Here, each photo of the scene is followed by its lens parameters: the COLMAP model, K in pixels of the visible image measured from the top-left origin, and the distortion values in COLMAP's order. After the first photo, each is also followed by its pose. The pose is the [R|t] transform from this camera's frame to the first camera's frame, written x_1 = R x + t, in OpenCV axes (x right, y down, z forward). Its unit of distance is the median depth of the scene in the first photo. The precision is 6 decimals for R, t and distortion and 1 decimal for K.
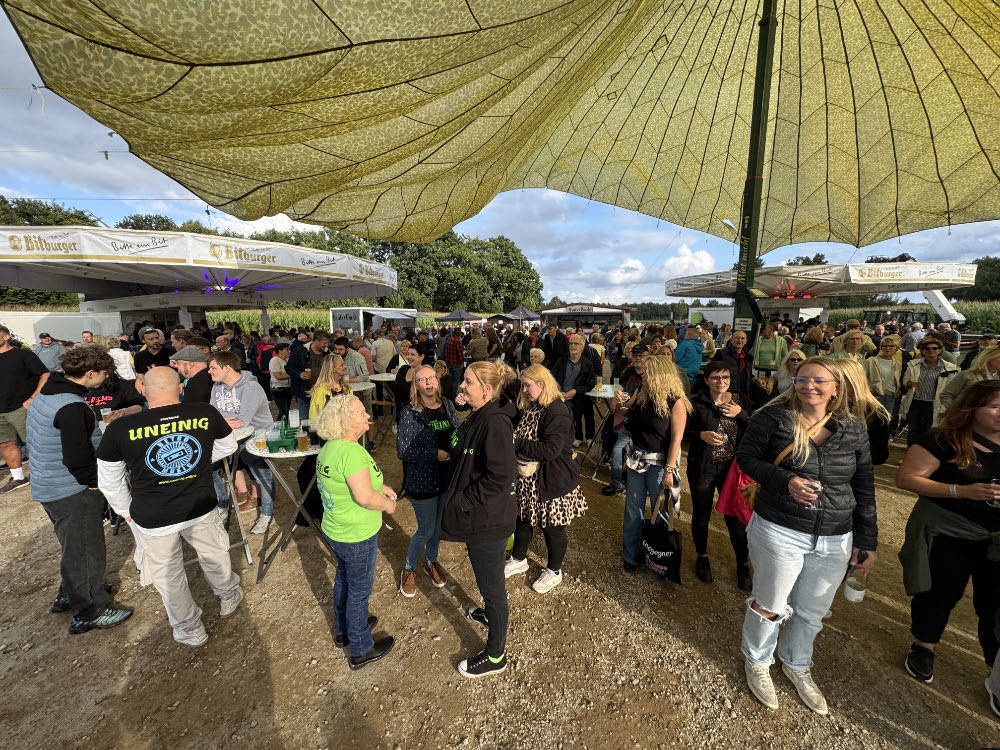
lens RADIAL K [[396.9, 0, 500.0], [0, 396.9, 375.0], [0, 0, 1]] dist [-0.002105, -0.000053]
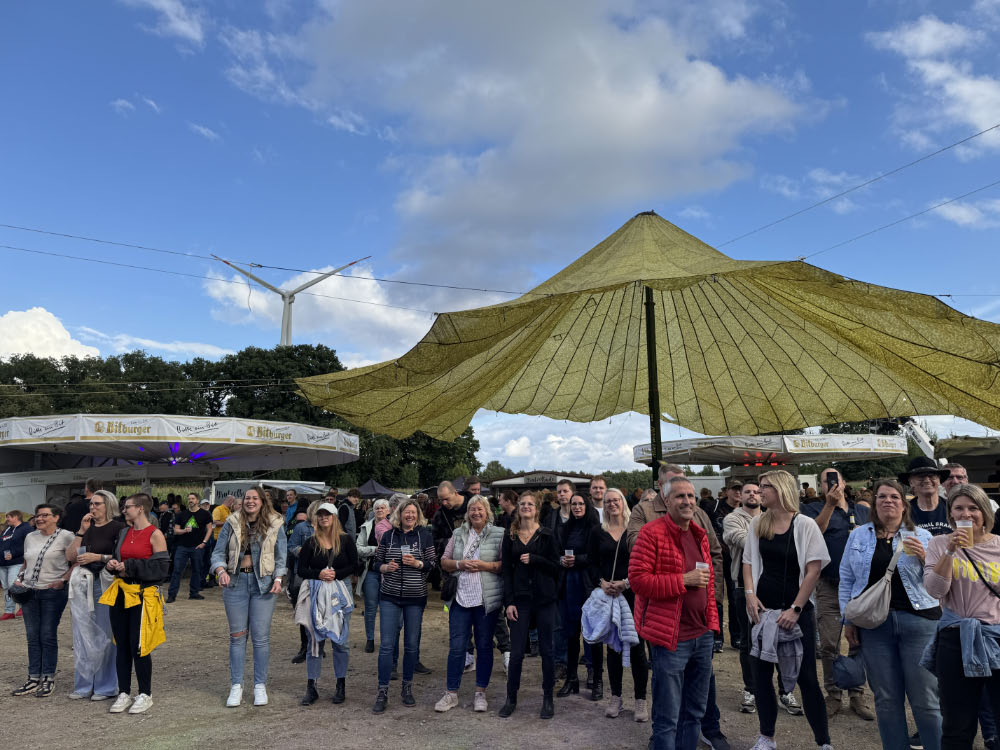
lens RADIAL K [[700.0, 0, 500.0], [0, 700.0, 375.0], [0, 0, 1]] dist [0.052925, -0.064047]
pose [[0.988355, 0.014910, 0.151436, -0.259763], [0.032716, 0.951093, -0.307169, 0.175947], [-0.148609, 0.308546, 0.939529, -1.005195]]
